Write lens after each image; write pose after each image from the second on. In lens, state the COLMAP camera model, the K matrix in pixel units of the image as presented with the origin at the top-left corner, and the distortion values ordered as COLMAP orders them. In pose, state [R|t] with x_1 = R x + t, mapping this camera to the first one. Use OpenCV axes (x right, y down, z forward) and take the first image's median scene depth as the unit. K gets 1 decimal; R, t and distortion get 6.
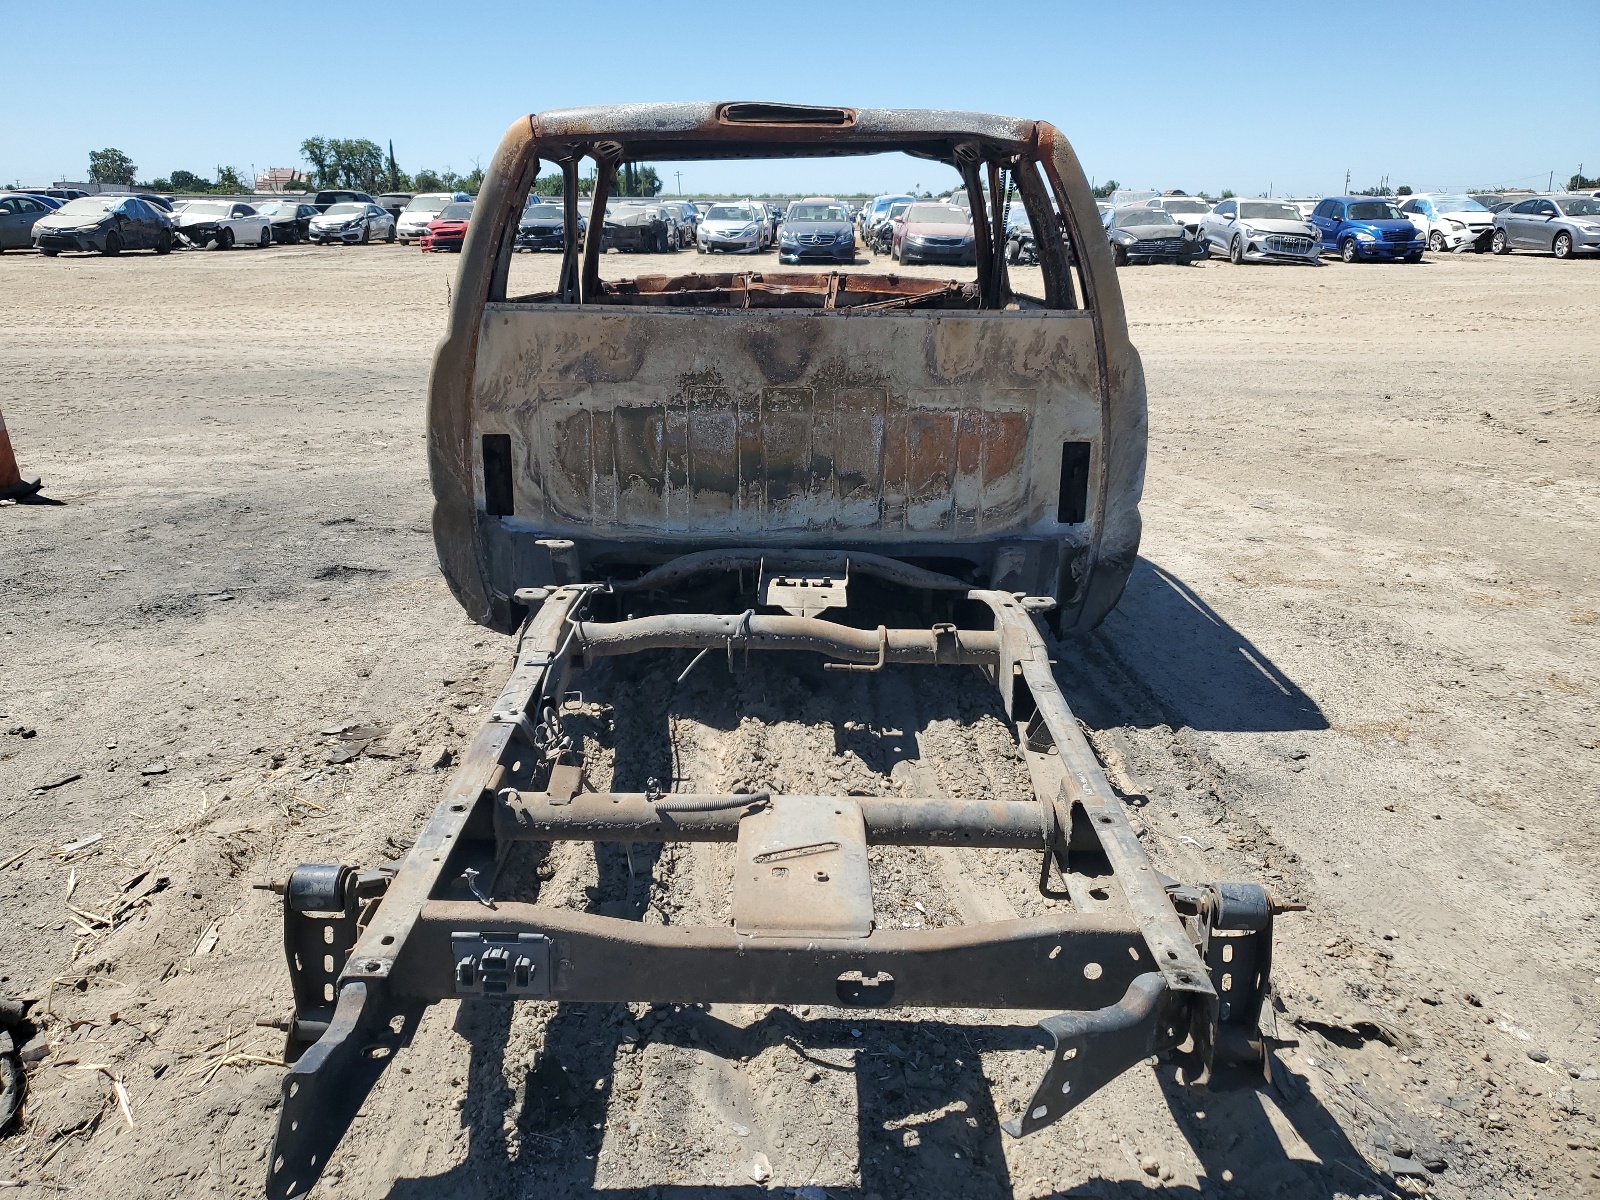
lens RADIAL K [[1257.1, 0, 779.8], [0, 1257.1, 601.4], [0, 0, 1]] dist [0.071421, -0.086040]
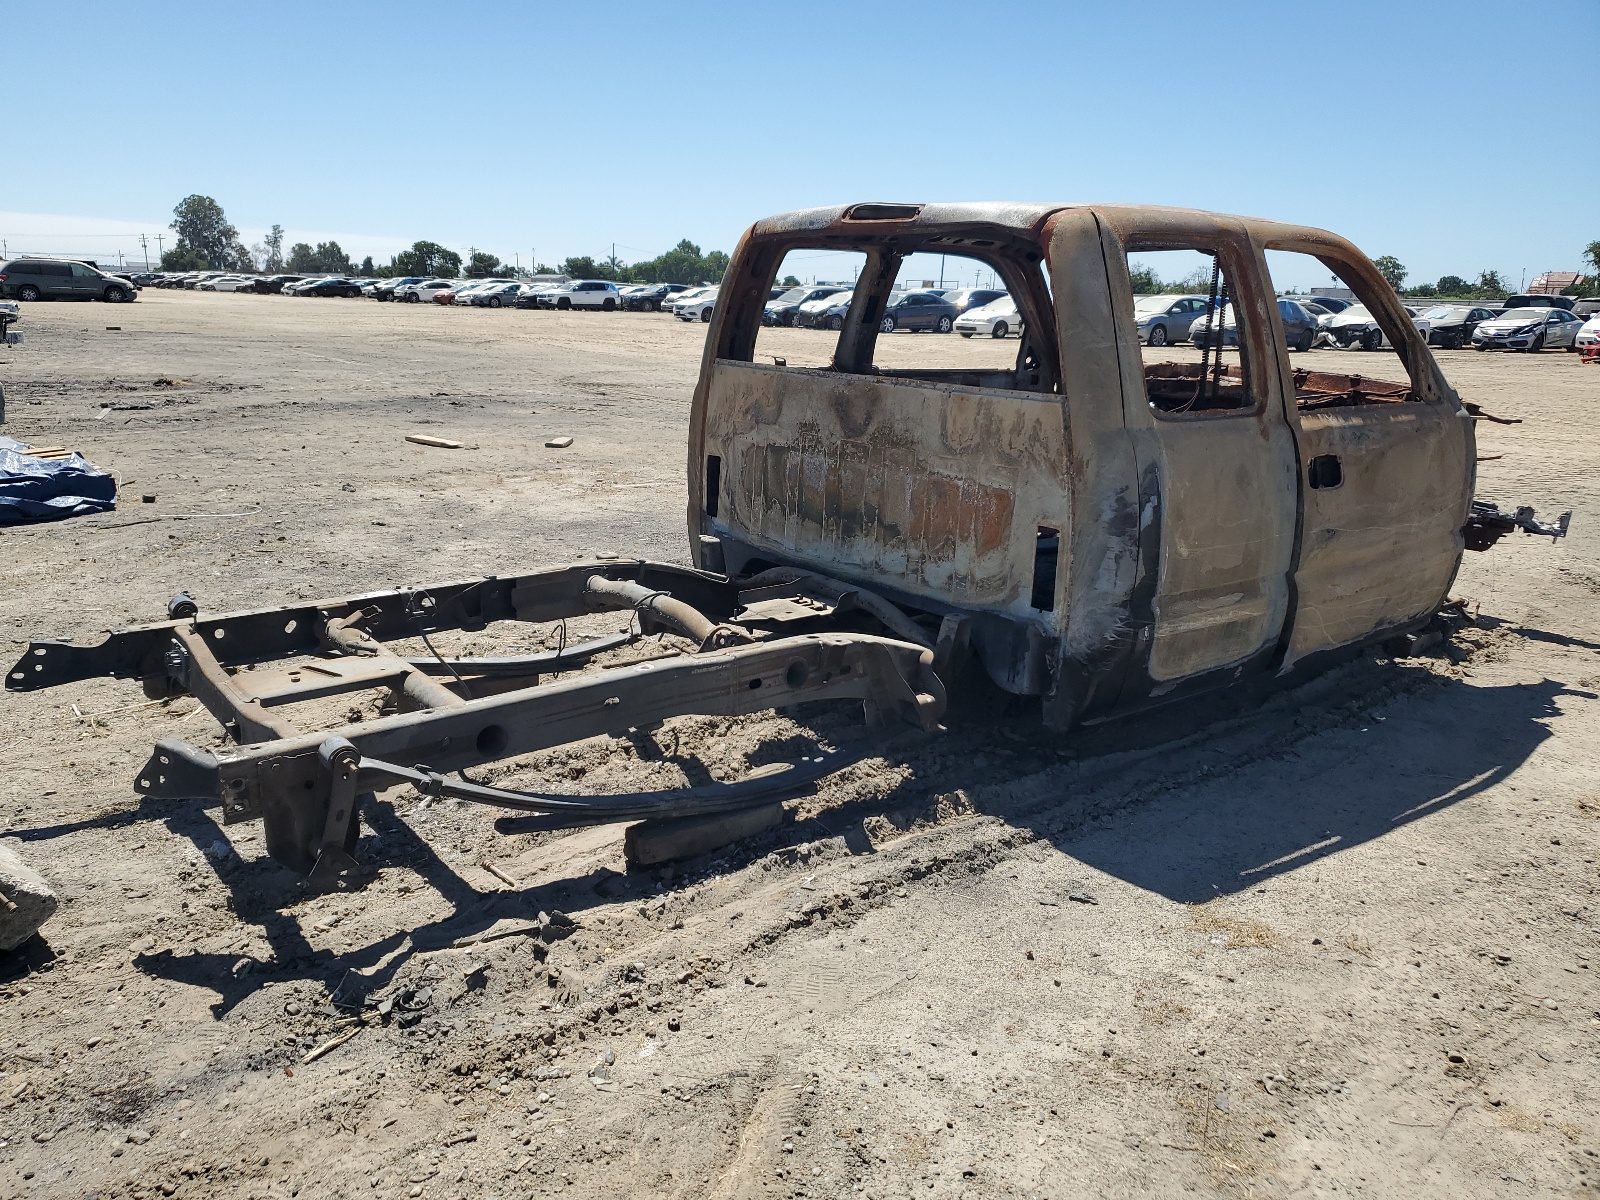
lens RADIAL K [[1225.4, 0, 741.4], [0, 1225.4, 653.1], [0, 0, 1]] dist [0.003603, -0.005040]
pose [[0.574803, 0.235142, -0.783780, 0.874044], [-0.257657, 0.961112, 0.099384, -0.066406], [0.776669, 0.144820, 0.613035, 0.246381]]
